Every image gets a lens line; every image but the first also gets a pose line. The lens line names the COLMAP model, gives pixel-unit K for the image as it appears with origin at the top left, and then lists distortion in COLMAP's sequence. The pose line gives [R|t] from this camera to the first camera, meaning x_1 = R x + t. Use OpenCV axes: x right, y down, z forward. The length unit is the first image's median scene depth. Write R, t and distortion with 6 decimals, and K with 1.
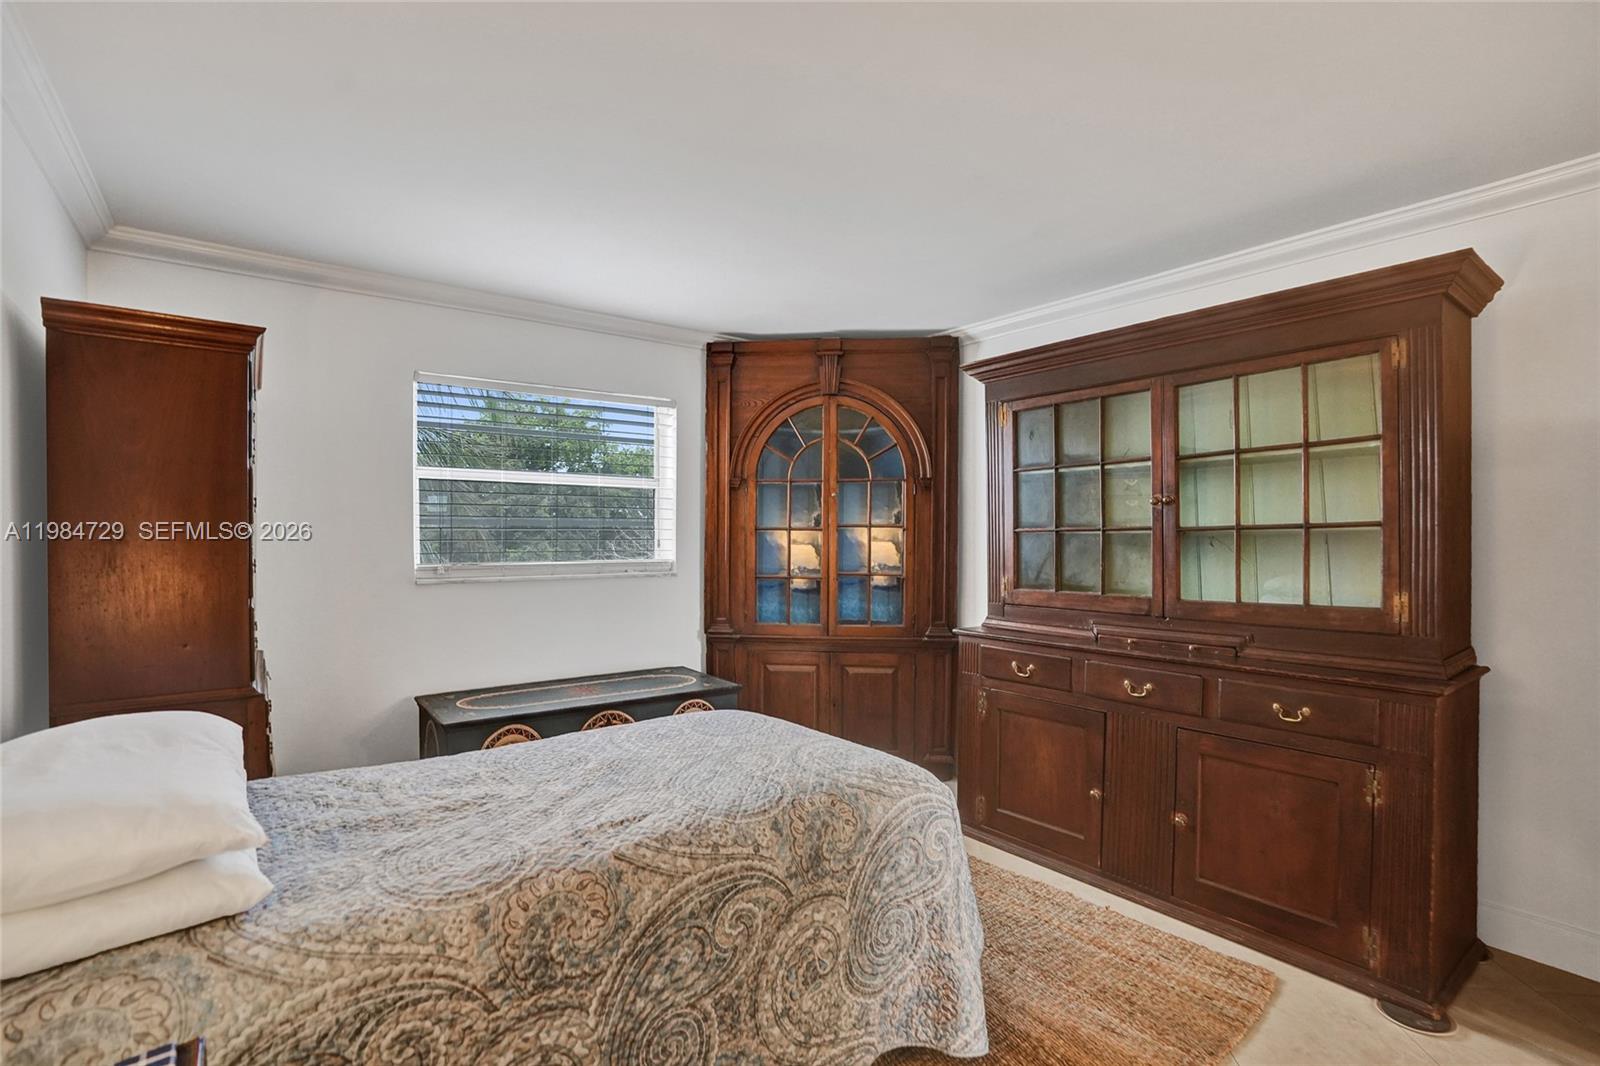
lens RADIAL K [[741.1, 0, 800.7], [0, 741.1, 545.5], [0, 0, 1]] dist [-0.072626, 0.027670]
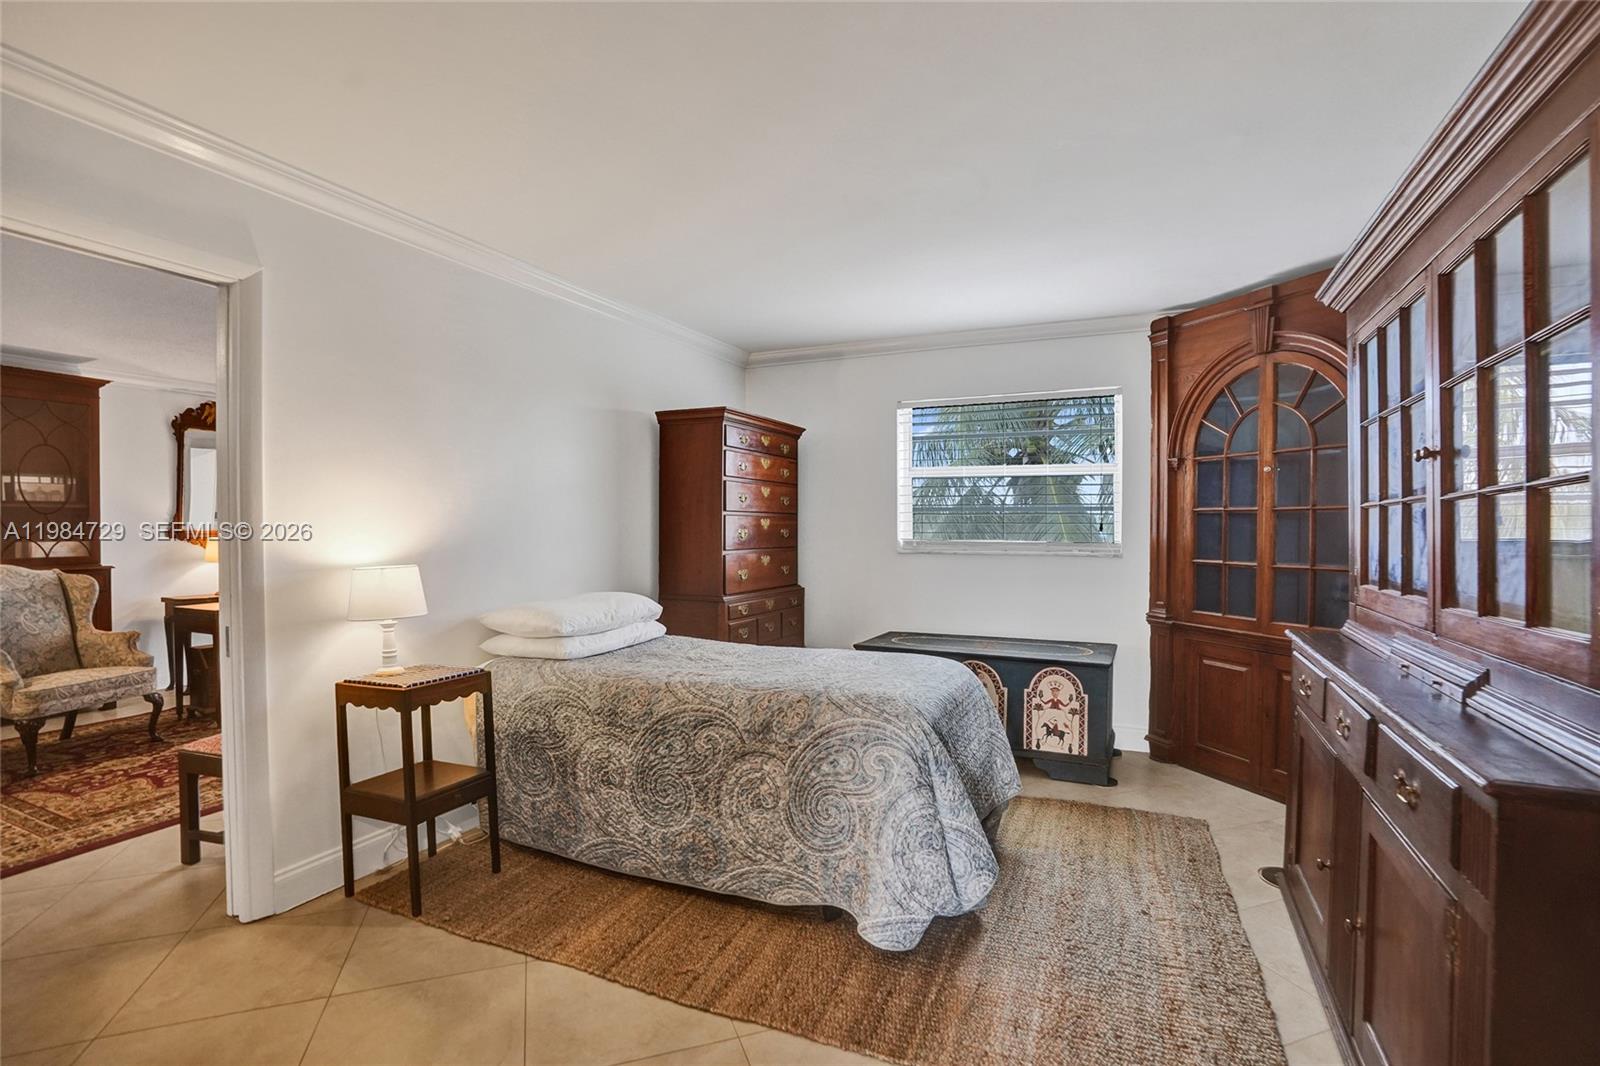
lens RADIAL K [[733.0, 0, 800.0], [0, 733.0, 533.0], [0, 0, 1]] dist [-0.075462, 0.024185]
pose [[0.468514, 0.009192, -0.883408, 1.380893], [-0.010447, 0.999934, 0.004864, 0.020328], [0.883394, 0.006950, 0.468579, 0.361076]]
